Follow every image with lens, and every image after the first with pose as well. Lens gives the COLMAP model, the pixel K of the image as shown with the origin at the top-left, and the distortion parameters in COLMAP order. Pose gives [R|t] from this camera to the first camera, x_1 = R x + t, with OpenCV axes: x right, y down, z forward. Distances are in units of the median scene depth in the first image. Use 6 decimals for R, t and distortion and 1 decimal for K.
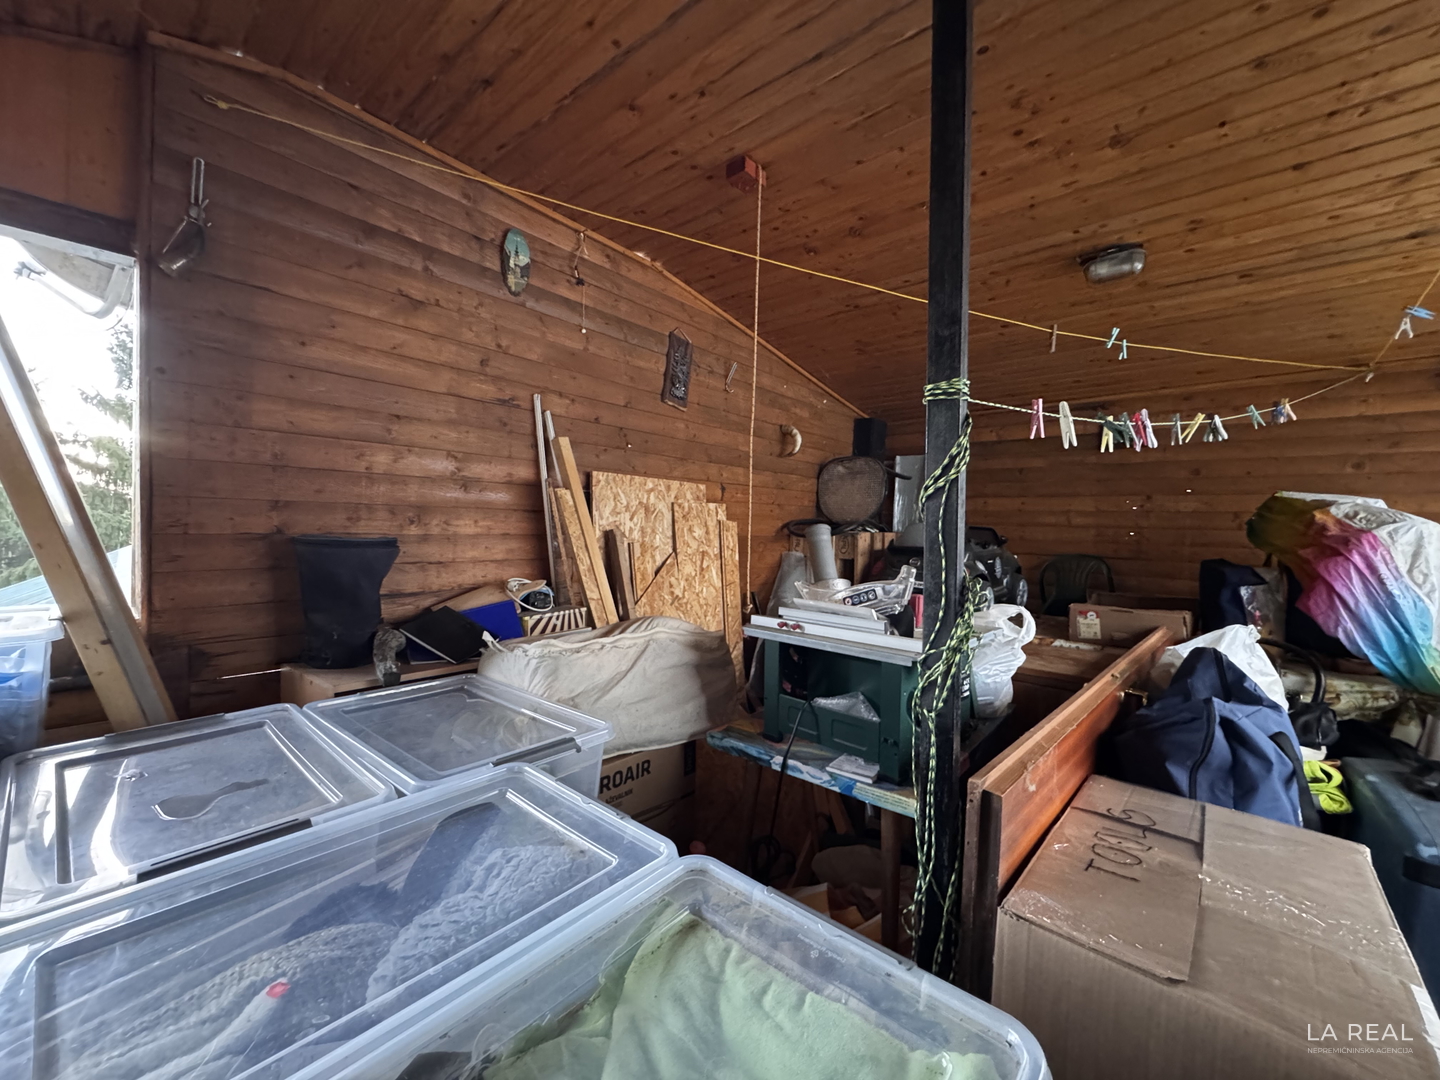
lens RADIAL K [[570.2, 0, 716.4], [0, 570.2, 536.0], [0, 0, 1]] dist [-0.003681, 0.000796]
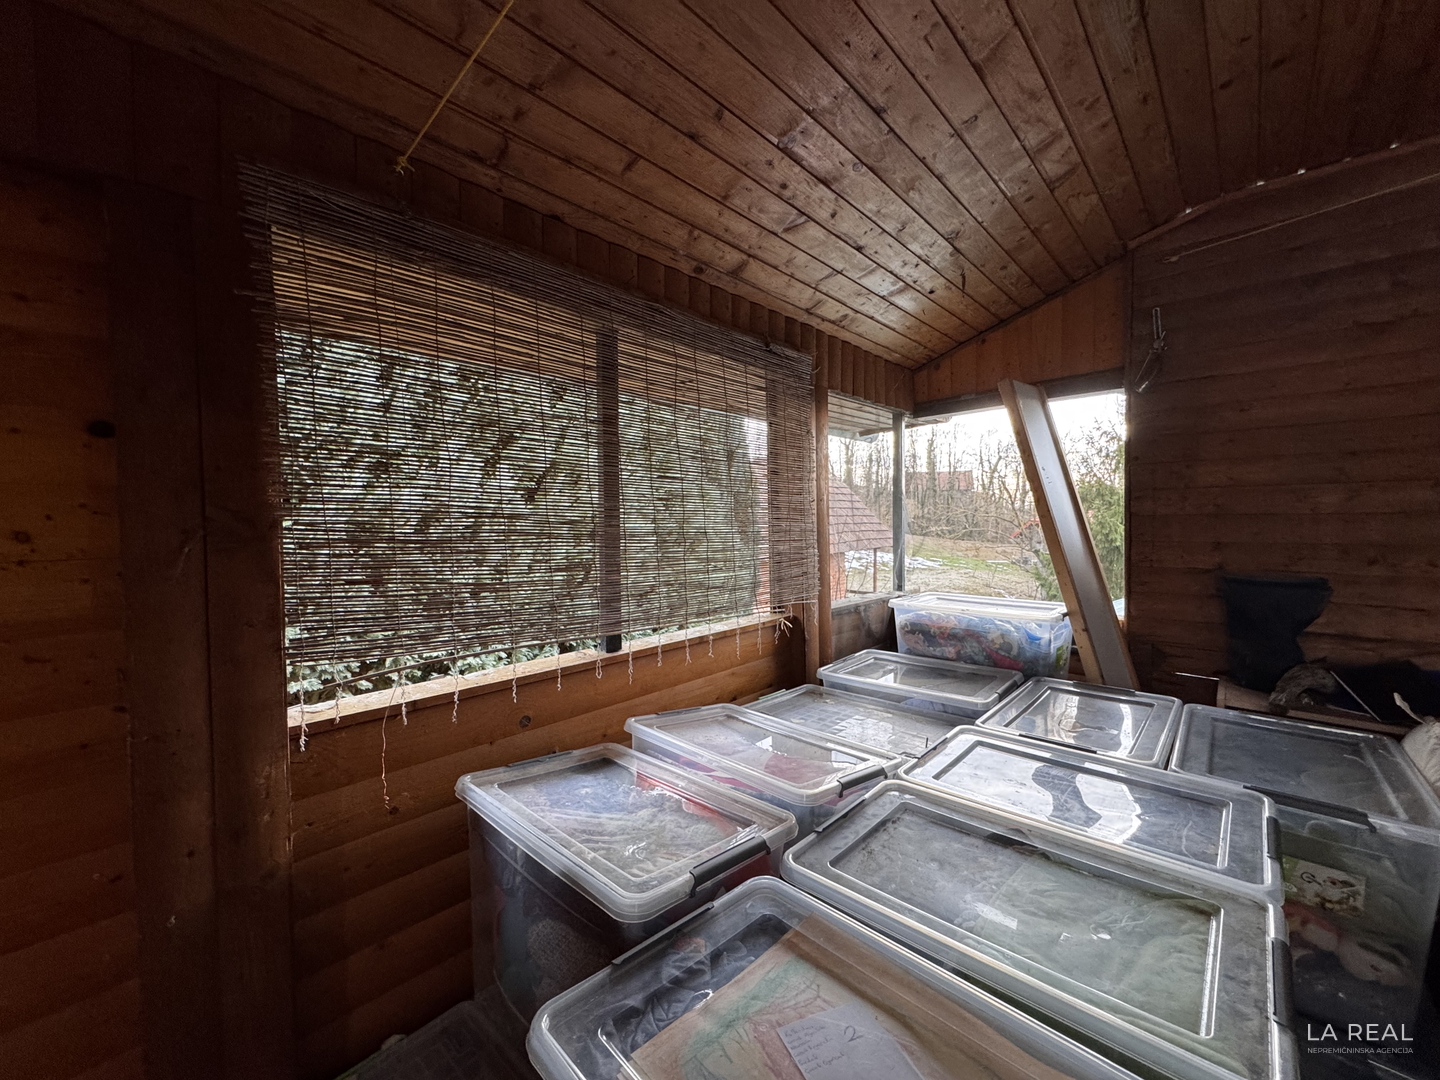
lens RADIAL K [[570.2, 0, 715.7], [0, 570.2, 538.7], [0, 0, 1]] dist [-0.003681, 0.000796]
pose [[-0.056448, 0.012134, -0.998332, 0.532956], [-0.007258, 0.999895, 0.012563, -0.079043], [0.998379, 0.007955, -0.056354, -0.027486]]
